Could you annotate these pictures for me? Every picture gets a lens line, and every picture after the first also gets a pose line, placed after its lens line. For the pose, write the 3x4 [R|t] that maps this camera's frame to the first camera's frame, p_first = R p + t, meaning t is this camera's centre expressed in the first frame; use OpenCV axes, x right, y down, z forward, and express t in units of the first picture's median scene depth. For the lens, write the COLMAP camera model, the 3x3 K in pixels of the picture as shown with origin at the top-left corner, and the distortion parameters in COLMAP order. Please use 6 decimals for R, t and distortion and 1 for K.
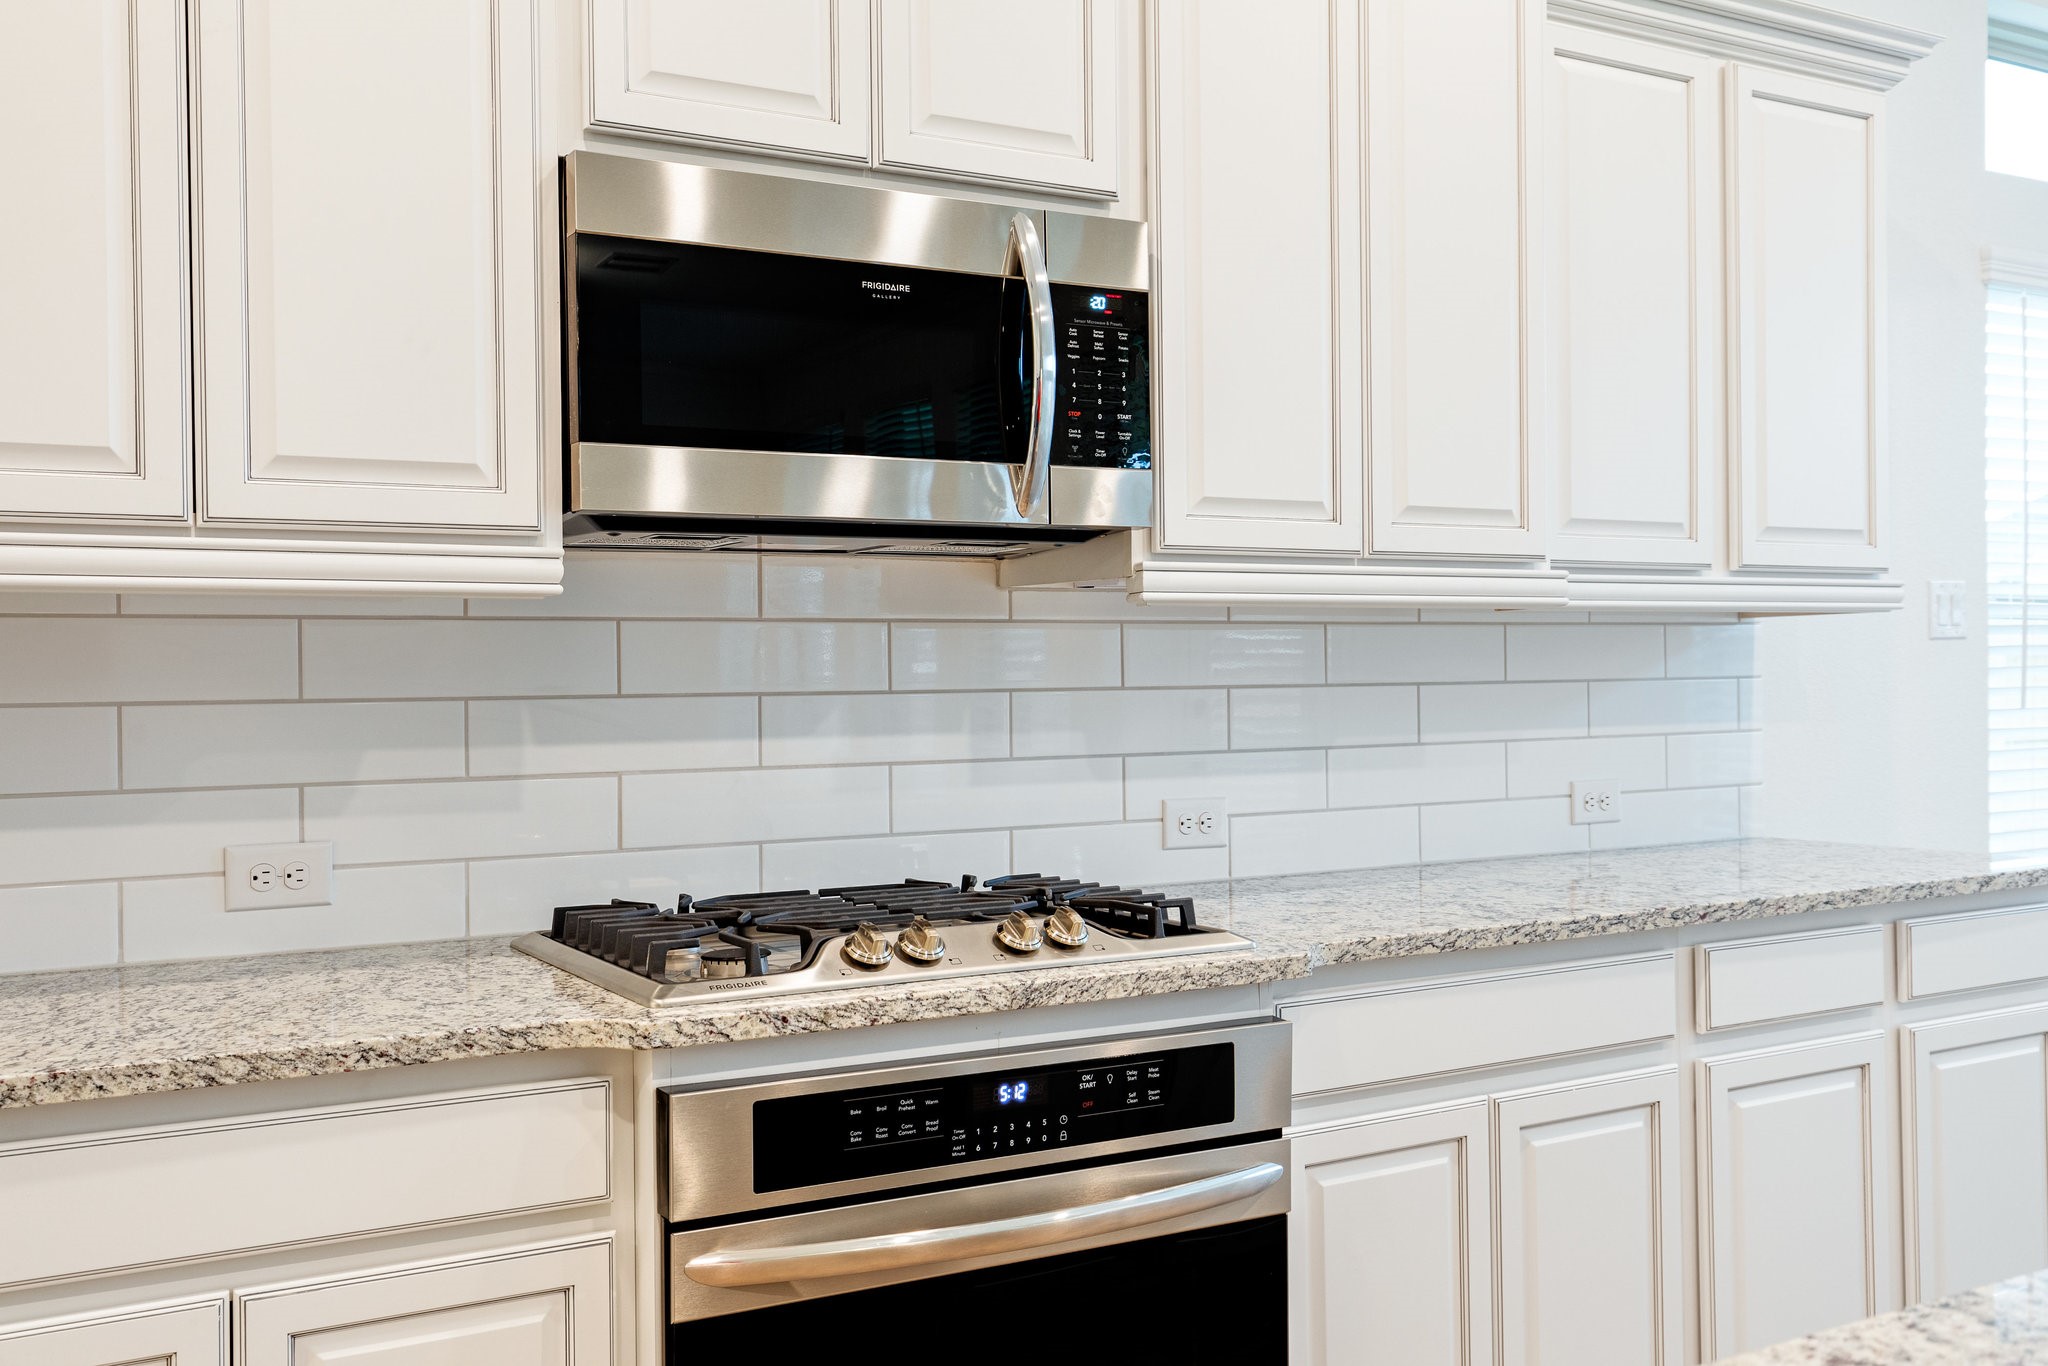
lens RADIAL K [[1826.9, 0, 1005.9], [0, 1826.9, 688.9], [0, 0, 1]] dist [0.001366, 0.002168]
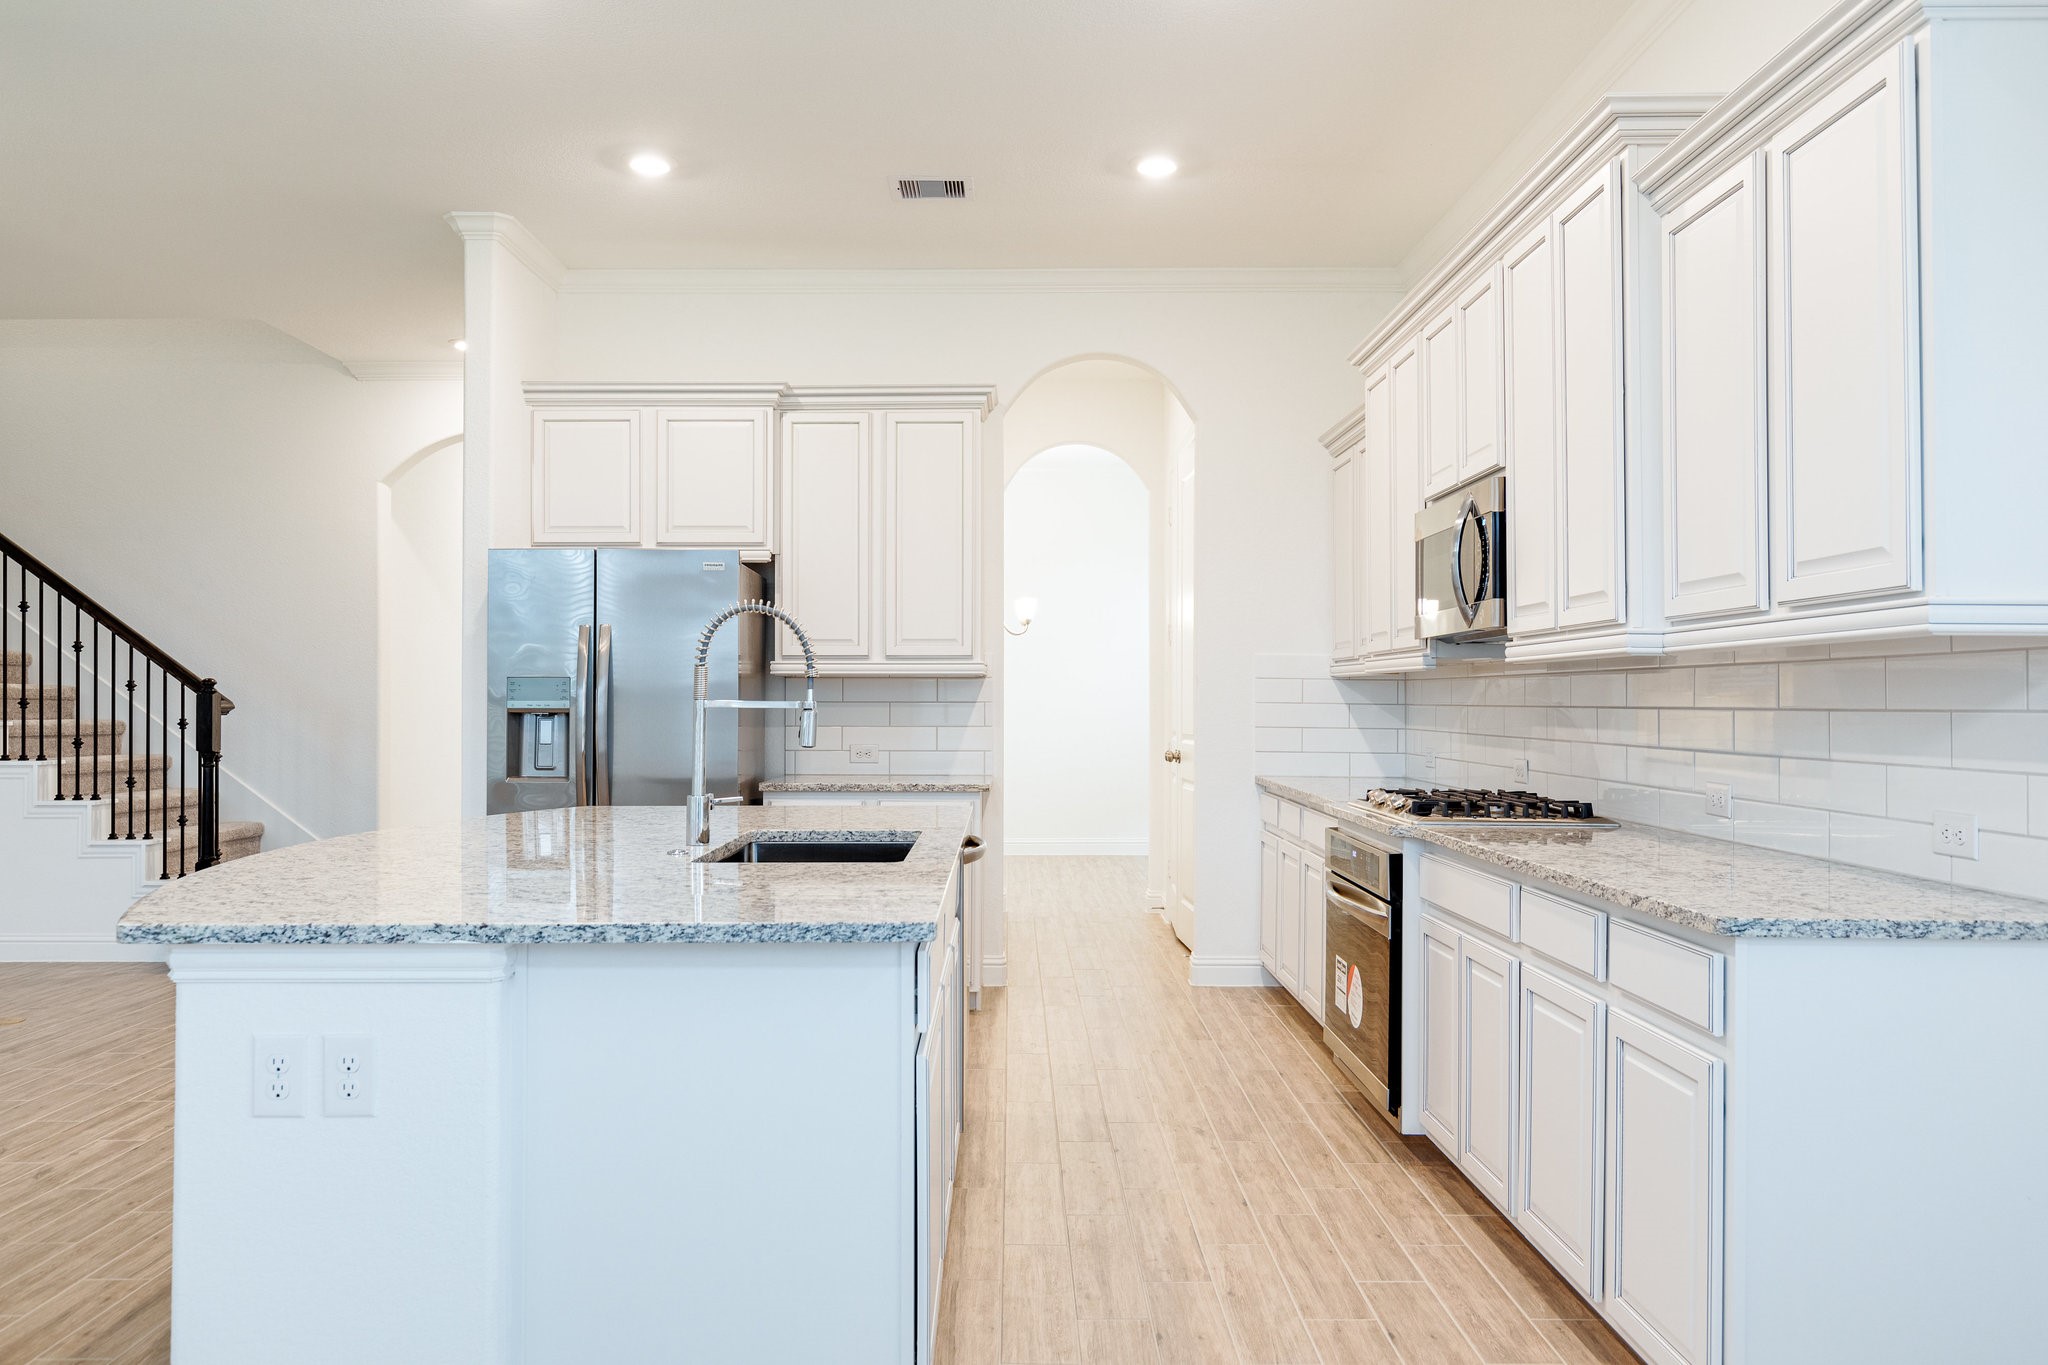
lens RADIAL K [[1496.1, 0, 1021.5], [0, 1496.1, 689.0], [0, 0, 1]] dist [-0.000883, -0.001848]
pose [[-0.477474, 0.003368, -0.878640, 1.770845], [-0.004087, 0.999973, 0.006054, -0.026988], [0.878637, 0.006482, -0.477447, 1.319377]]
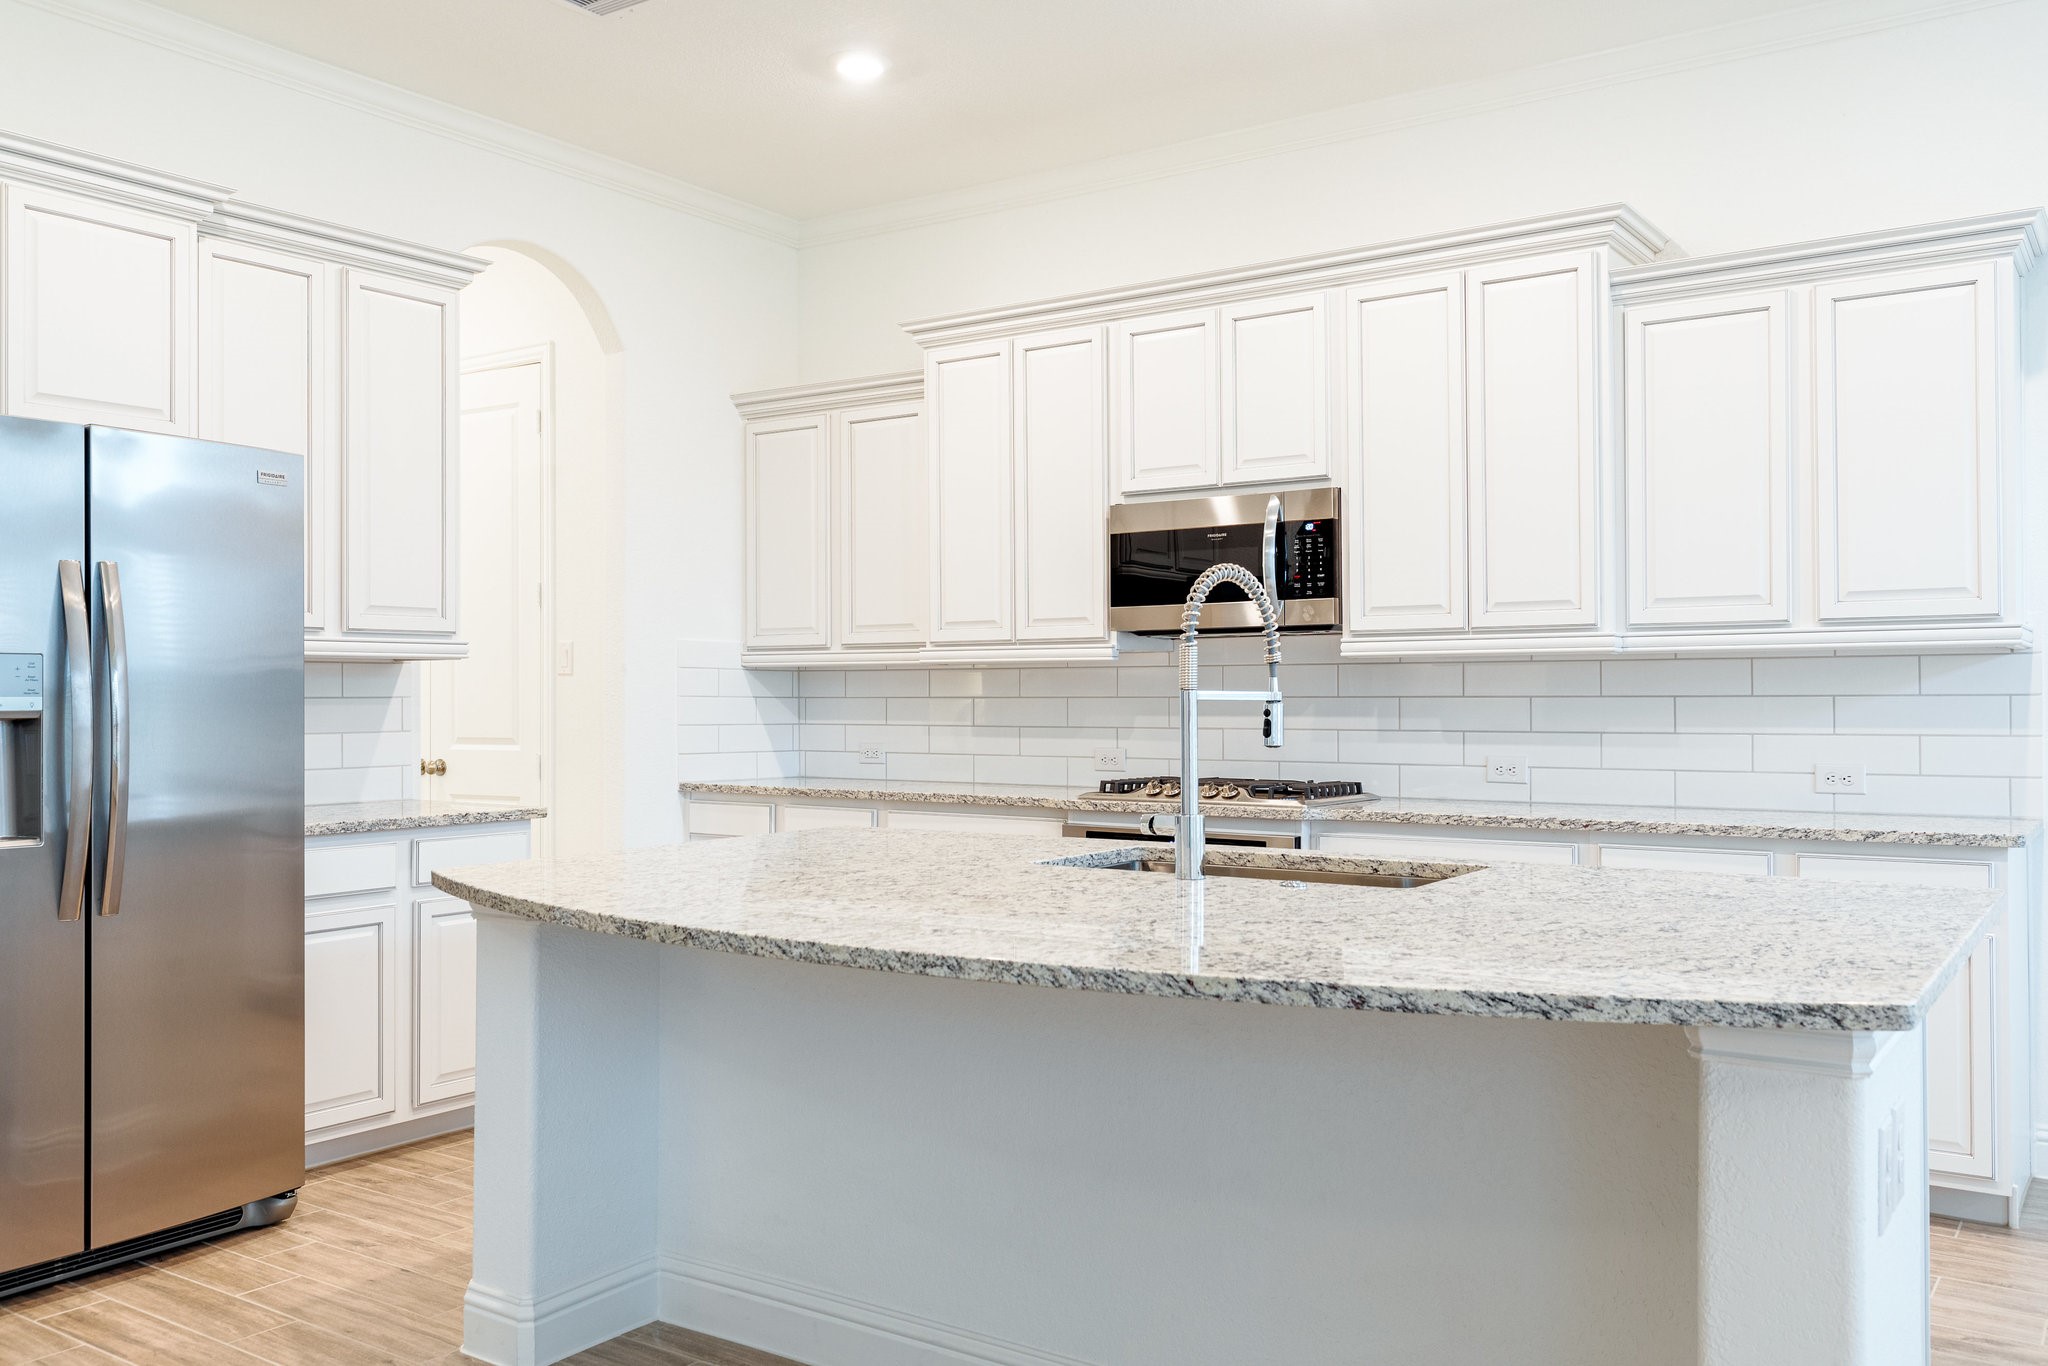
lens RADIAL K [[1673.2, 0, 1013.2], [0, 1673.2, 681.9], [0, 0, 1]] dist [0.003430, 0.007547]
pose [[0.444412, 0.002268, -0.895820, 1.712043], [-0.008960, 0.999958, -0.001913, -0.009723], [0.895778, 0.008877, 0.444414, -0.252684]]
